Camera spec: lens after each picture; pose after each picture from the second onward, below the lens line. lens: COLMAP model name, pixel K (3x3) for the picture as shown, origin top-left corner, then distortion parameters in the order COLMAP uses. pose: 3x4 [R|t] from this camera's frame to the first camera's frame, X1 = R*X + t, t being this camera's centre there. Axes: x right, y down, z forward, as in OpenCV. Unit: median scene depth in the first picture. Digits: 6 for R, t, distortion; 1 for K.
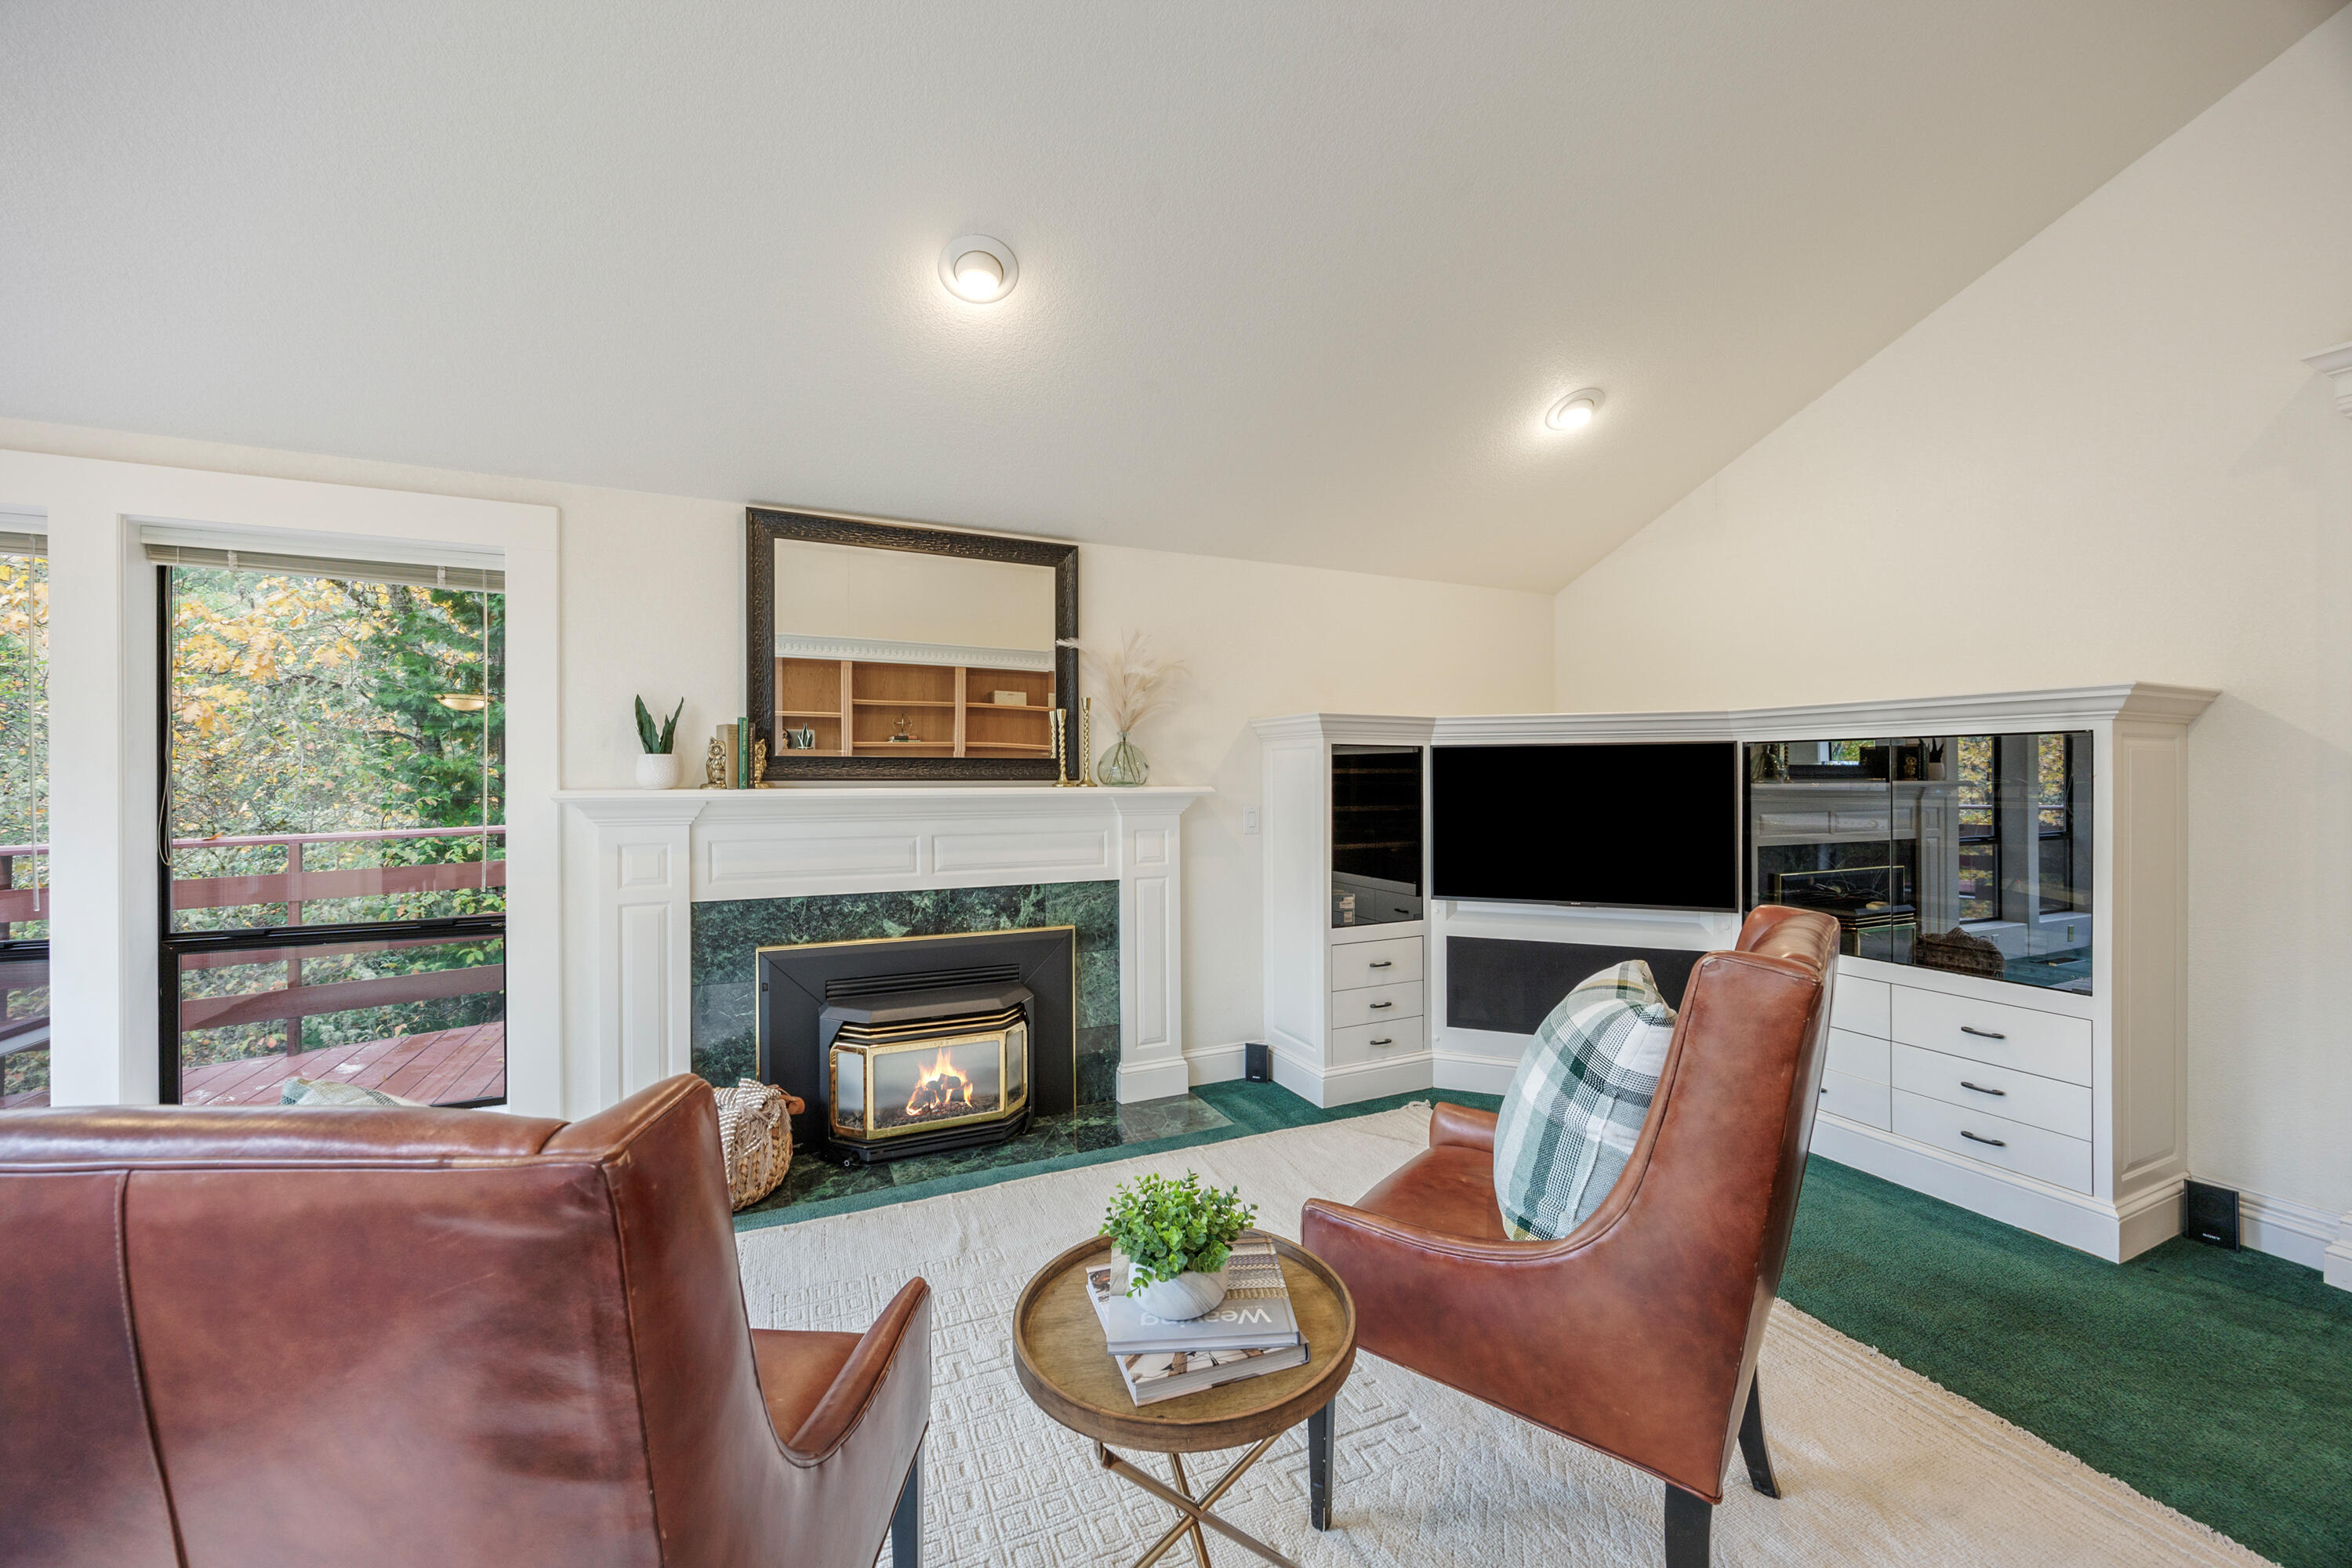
lens RADIAL K [[888.6, 0, 1177.7], [0, 888.6, 776.6], [0, 0, 1]] dist [-0.006860, -0.000146]
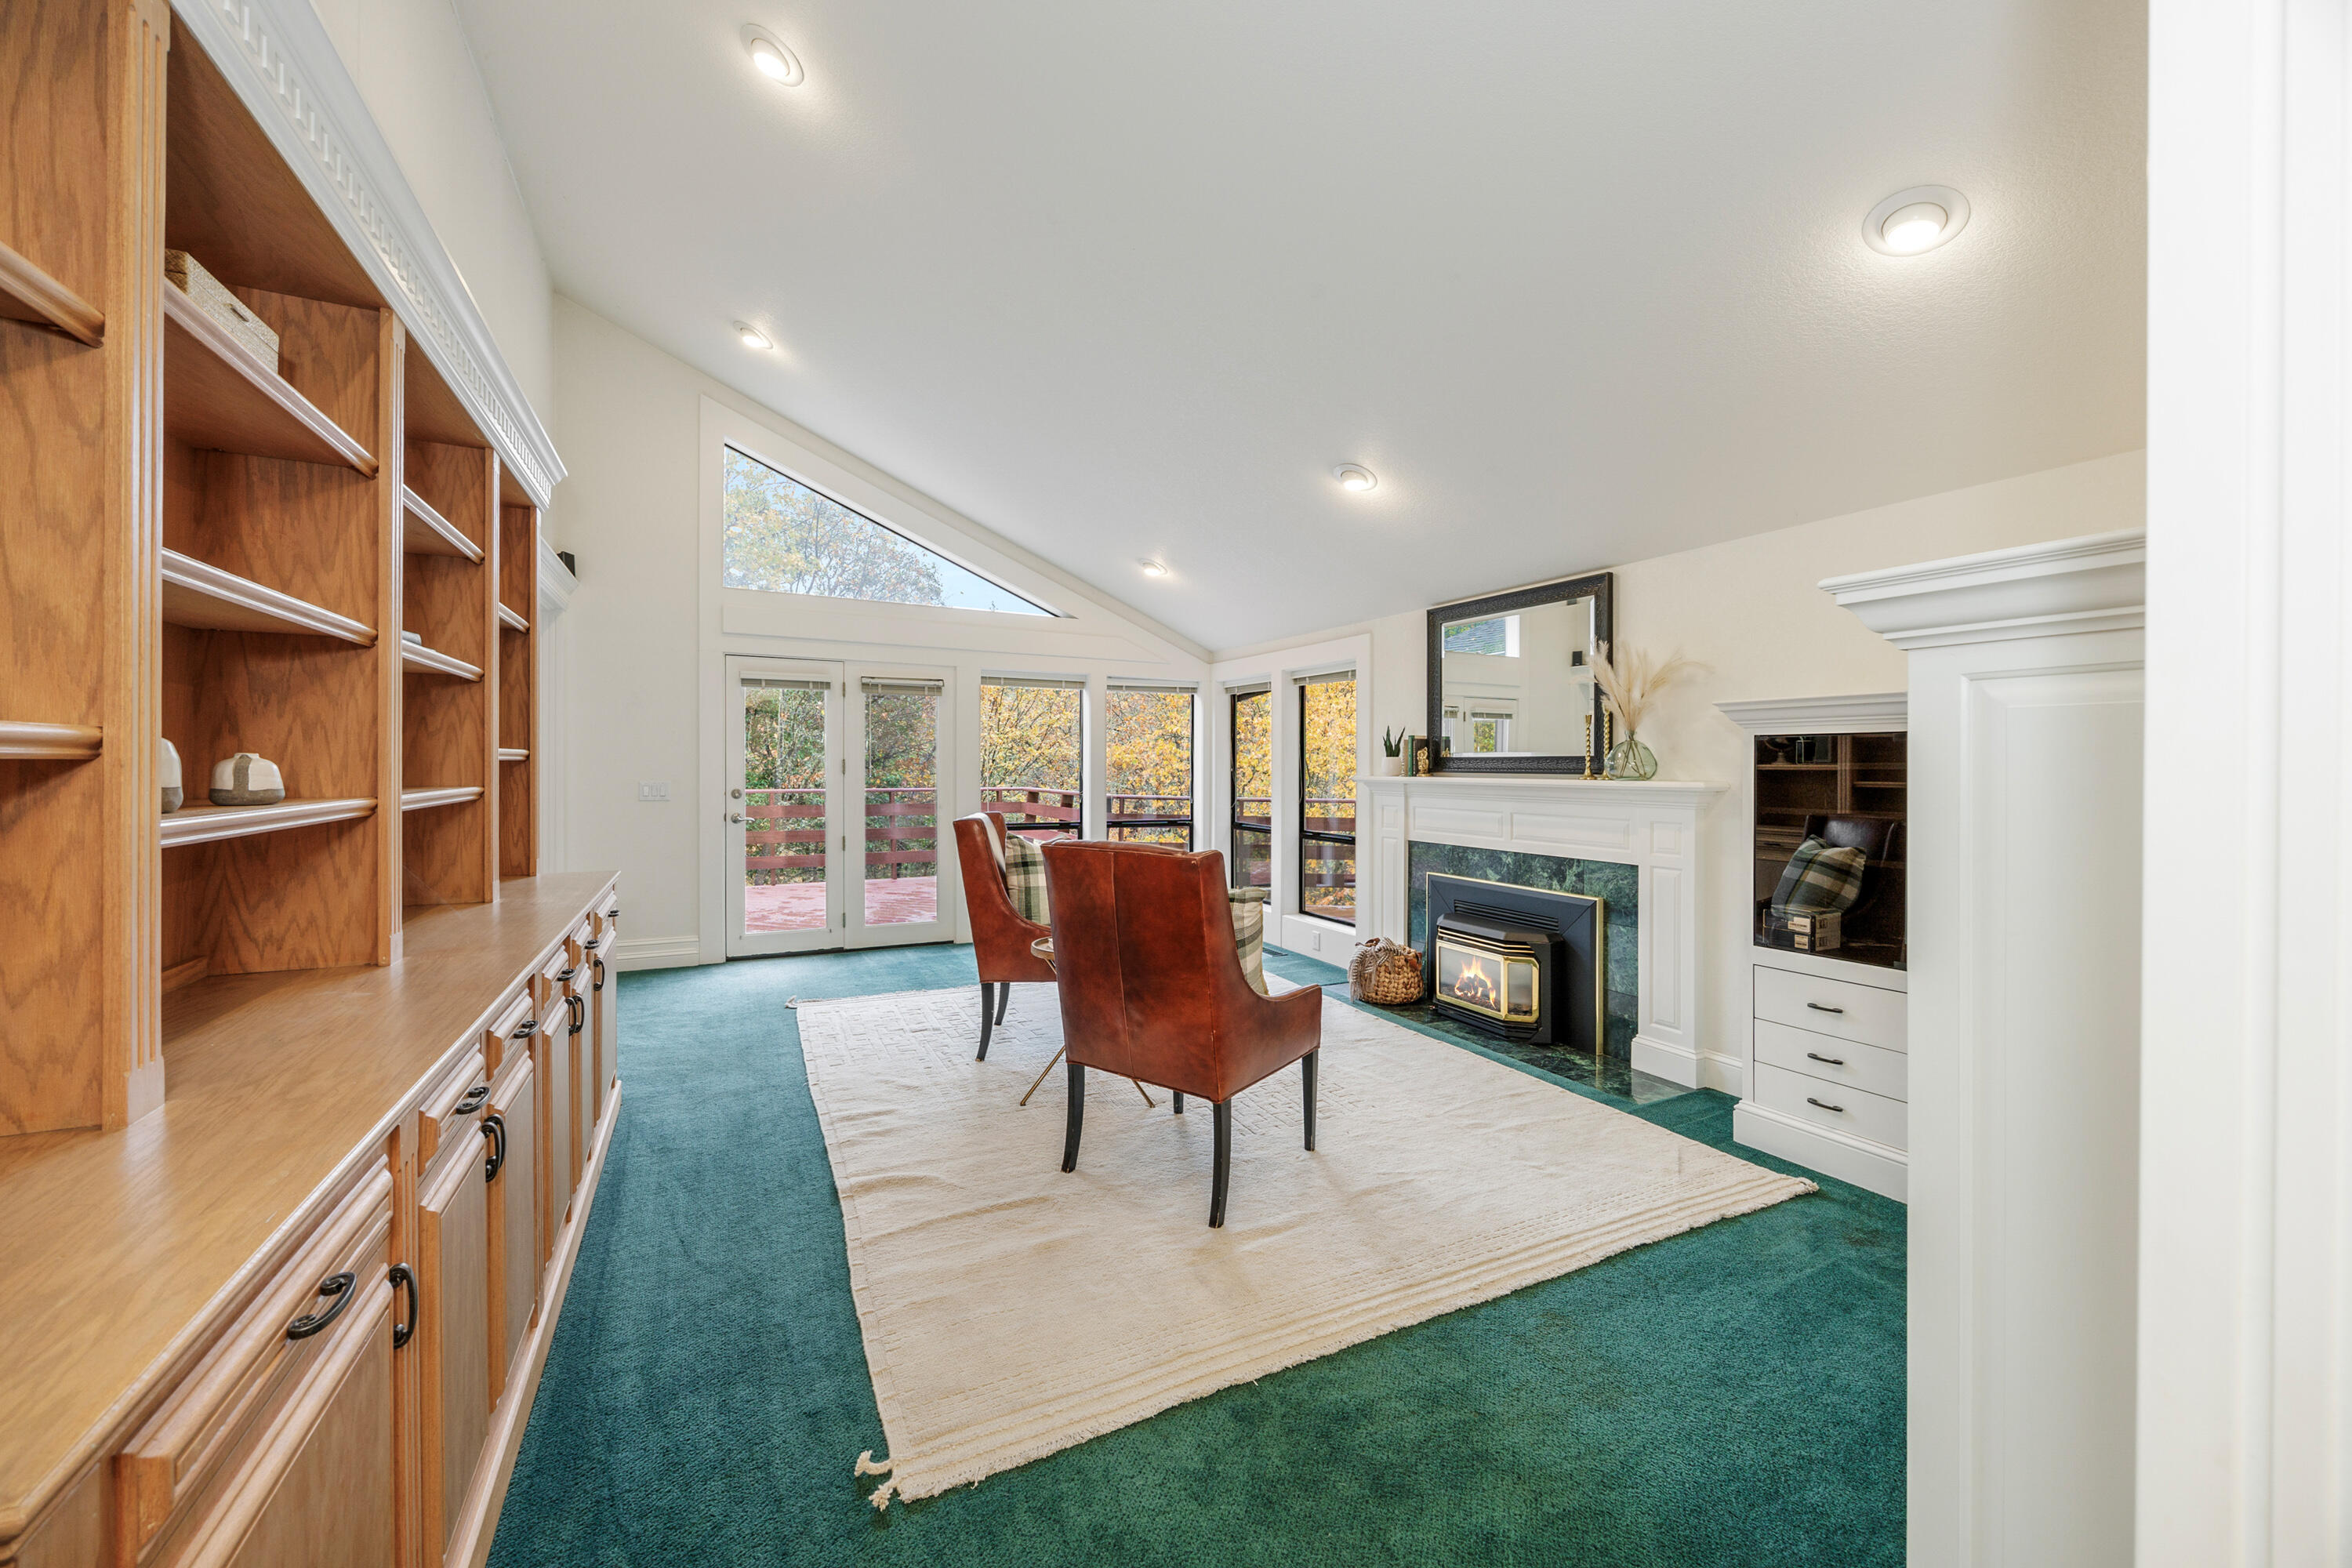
lens RADIAL K [[902.5, 0, 1179.5], [0, 902.5, 777.1], [0, 0, 1]] dist [-0.000539, 0.000030]
pose [[0.037049, 0.009442, -0.999269, 1.092152], [-0.012455, 0.999882, 0.008986, 0.004380], [0.999236, 0.012113, 0.037162, 0.416704]]
